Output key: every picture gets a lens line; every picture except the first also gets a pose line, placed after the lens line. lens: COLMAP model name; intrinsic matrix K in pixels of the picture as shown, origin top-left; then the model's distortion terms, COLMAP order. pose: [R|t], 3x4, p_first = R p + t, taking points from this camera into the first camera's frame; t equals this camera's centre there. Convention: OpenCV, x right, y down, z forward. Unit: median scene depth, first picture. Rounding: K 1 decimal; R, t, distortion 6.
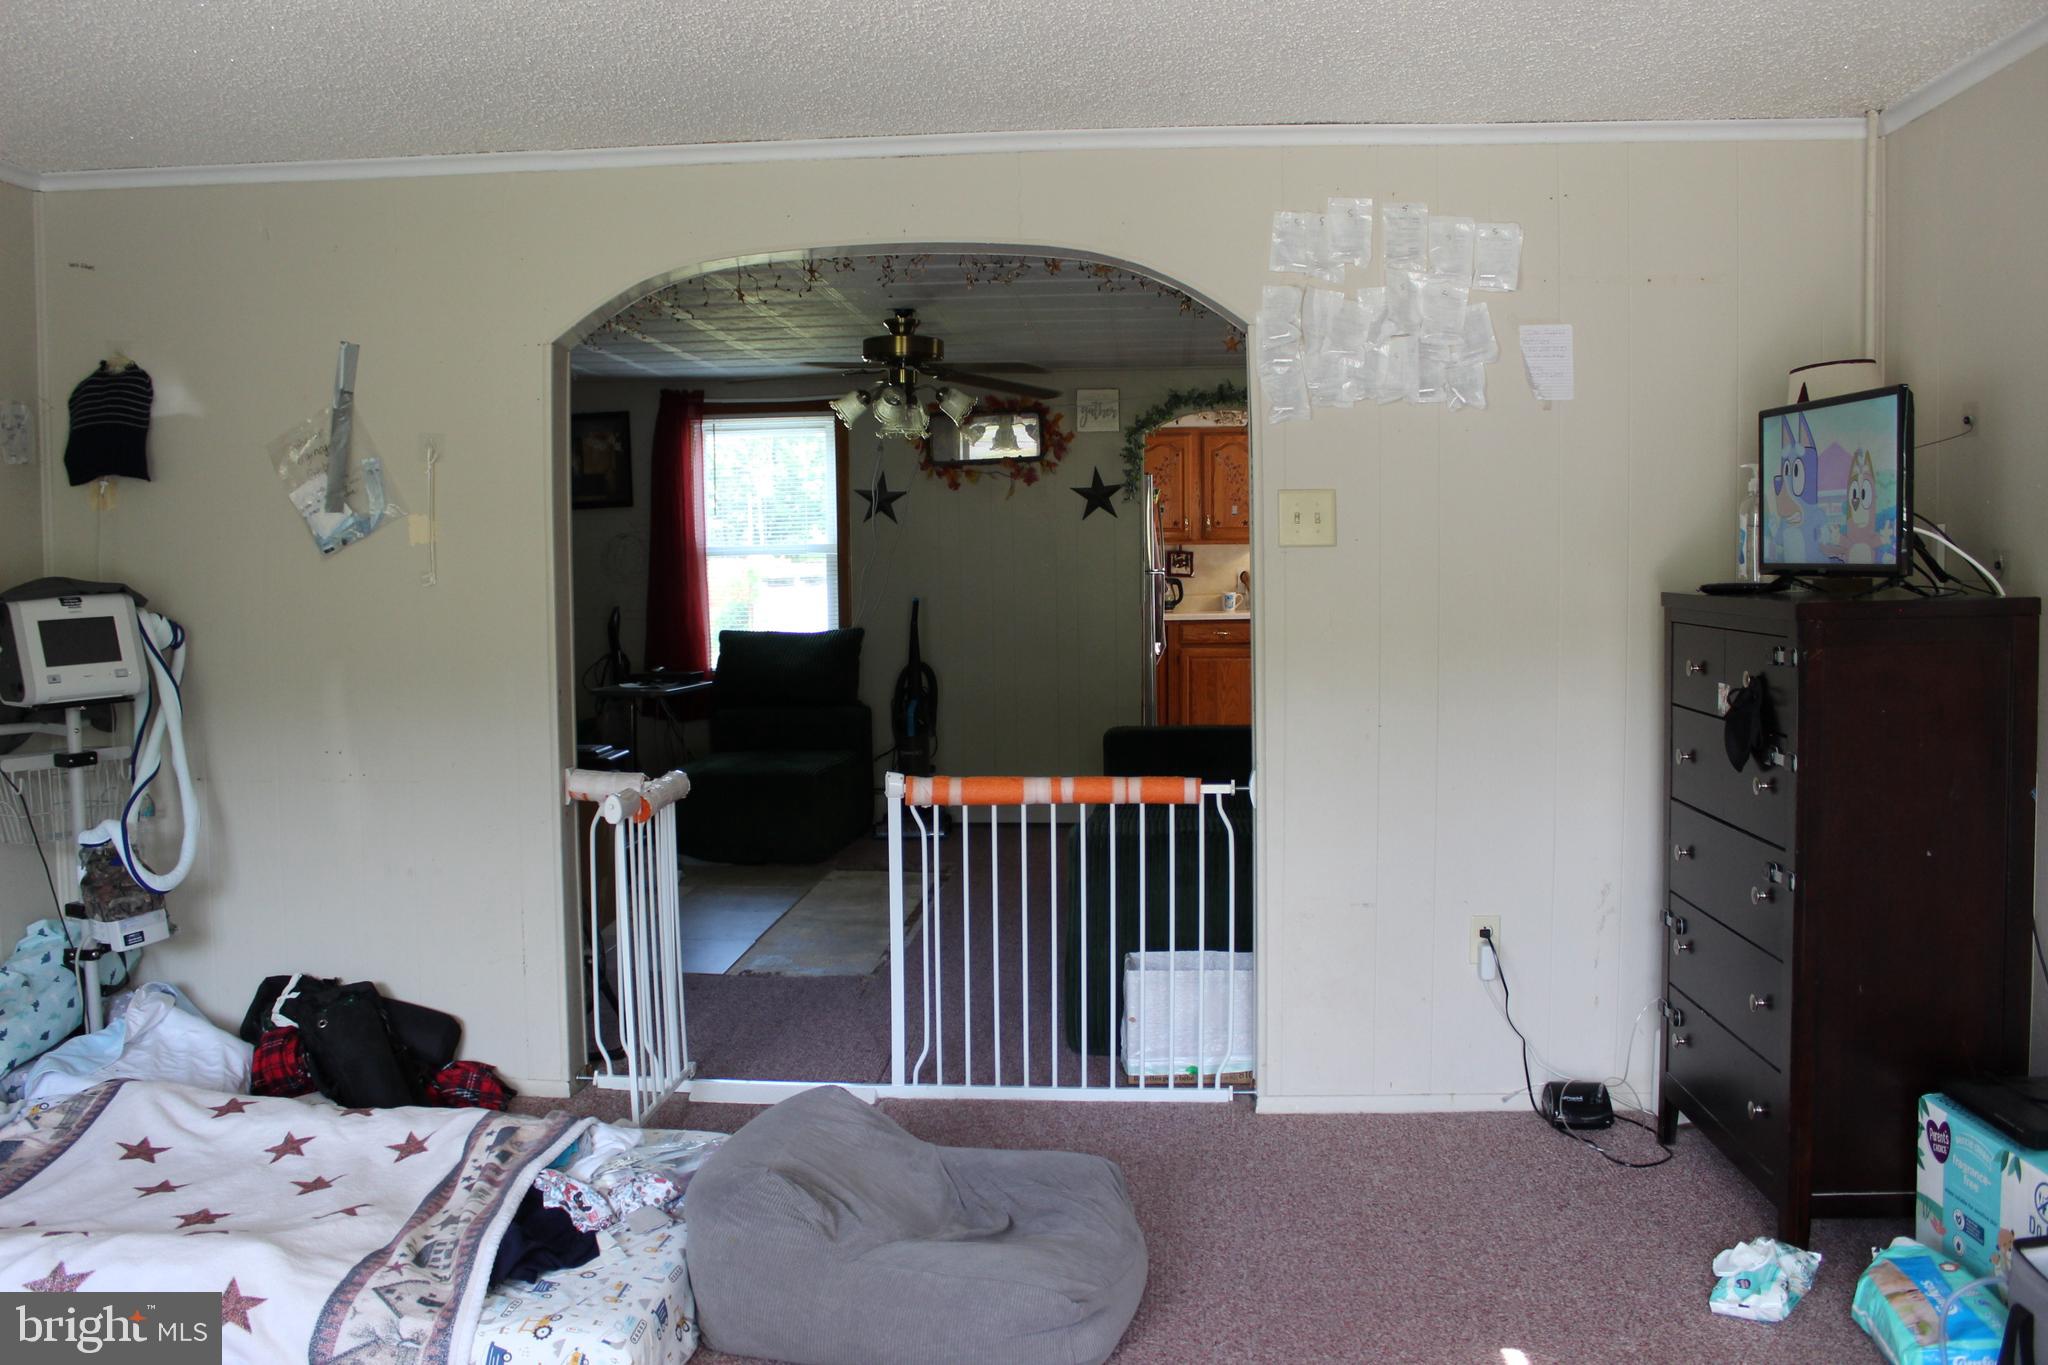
lens RADIAL K [[1712.4, 0, 1015.9], [0, 1712.4, 689.8], [0, 0, 1]] dist [-0.167683, 0.152349]
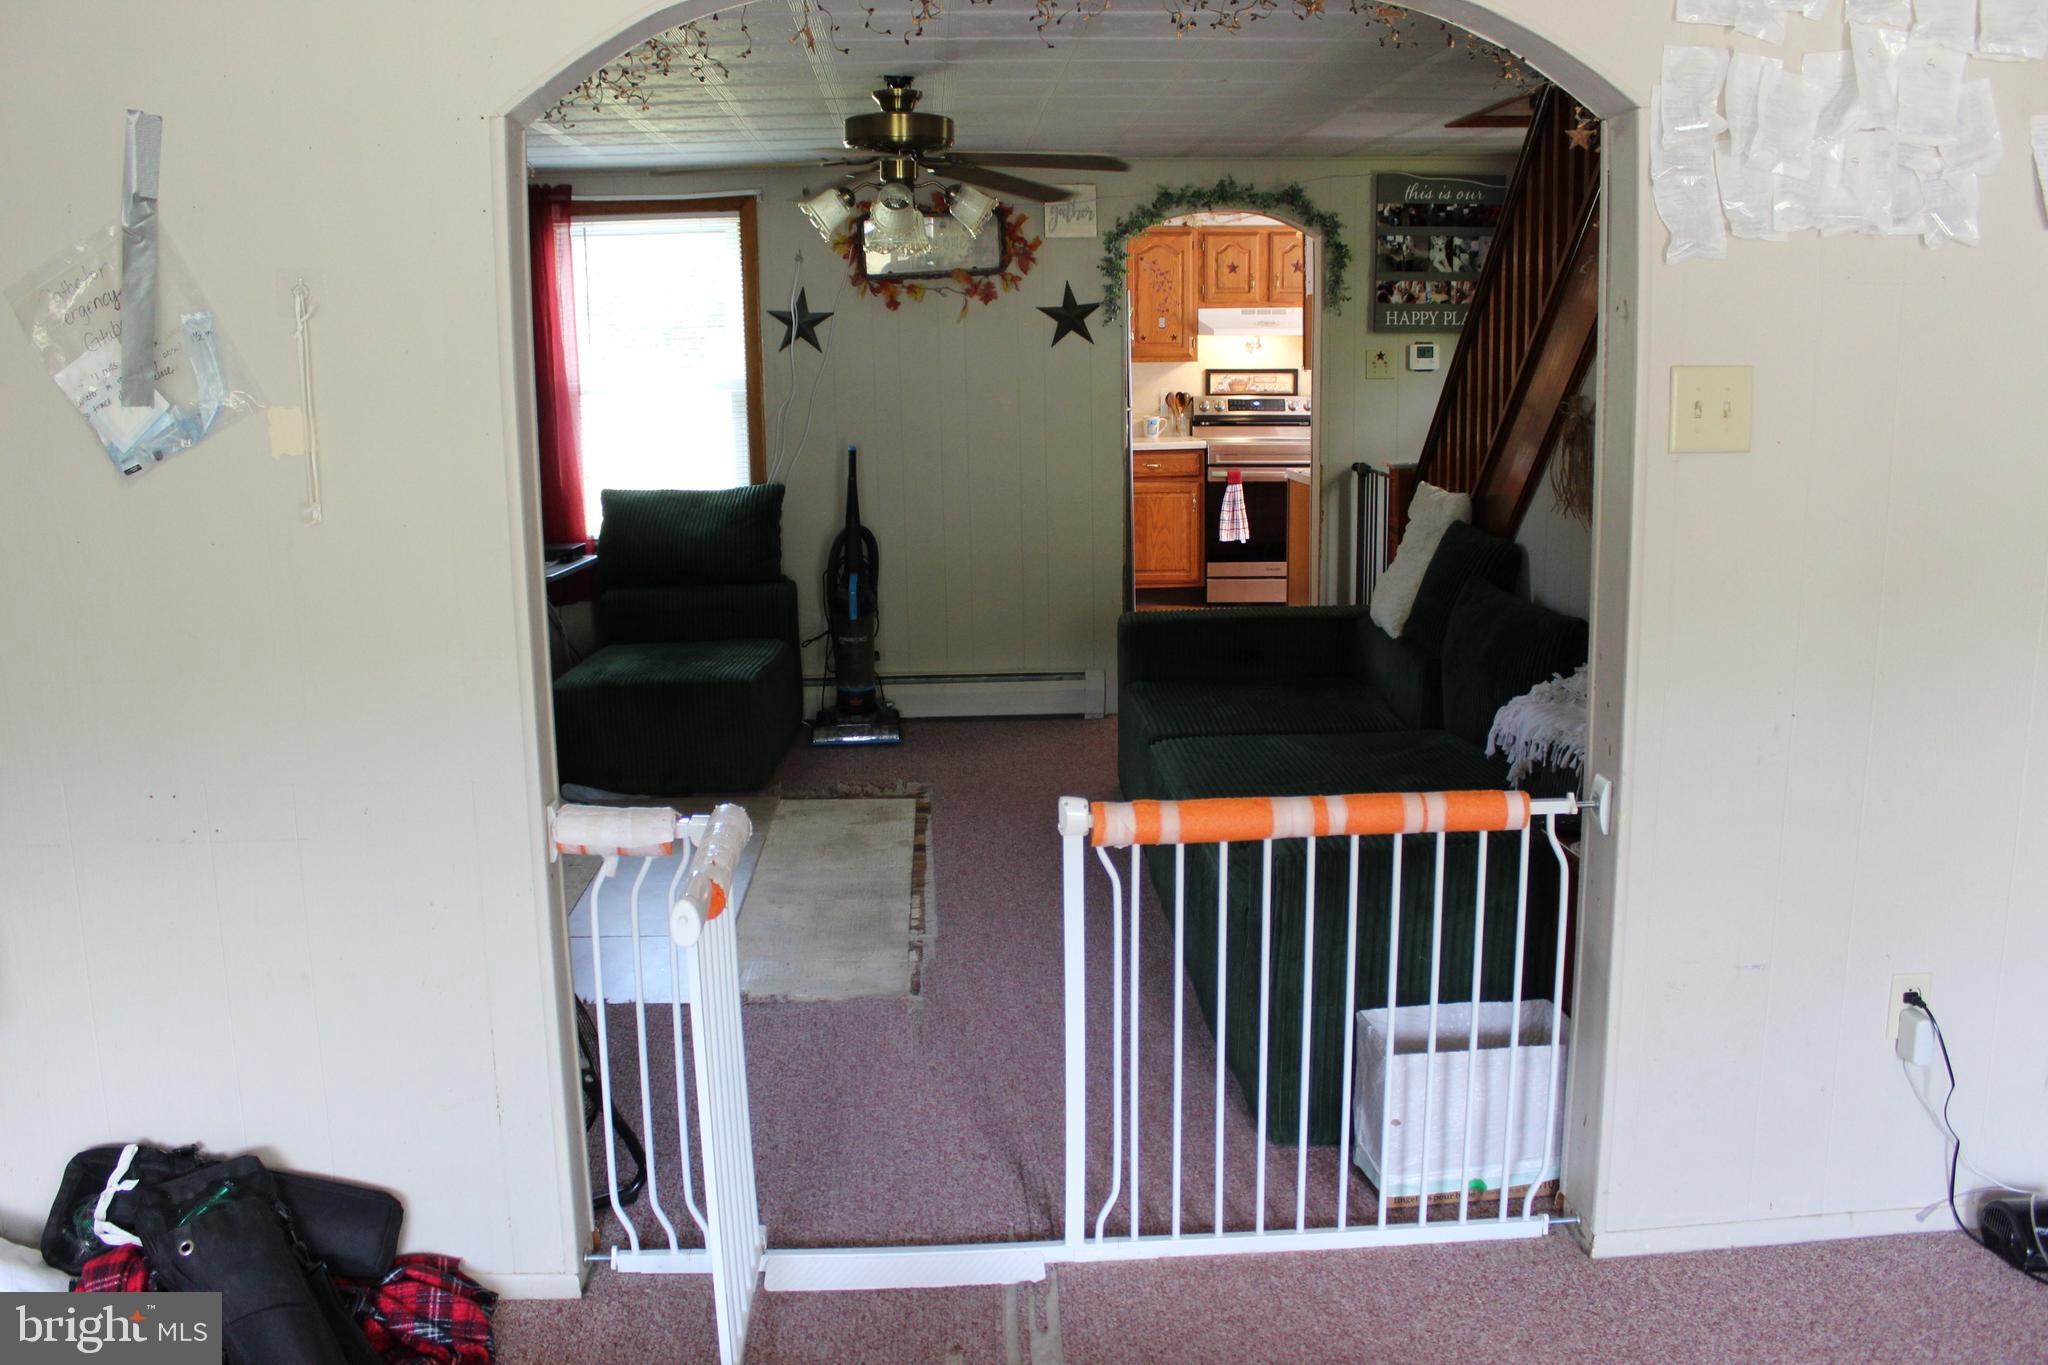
lens RADIAL K [[1712.4, 0, 1011.8], [0, 1712.4, 689.6], [0, 0, 1]] dist [-0.167683, 0.152349]
pose [[0.991323, -0.030864, 0.127771, -0.176243], [0.015191, 0.992430, 0.121866, -0.072154], [-0.130565, -0.118868, 0.984288, 0.366899]]
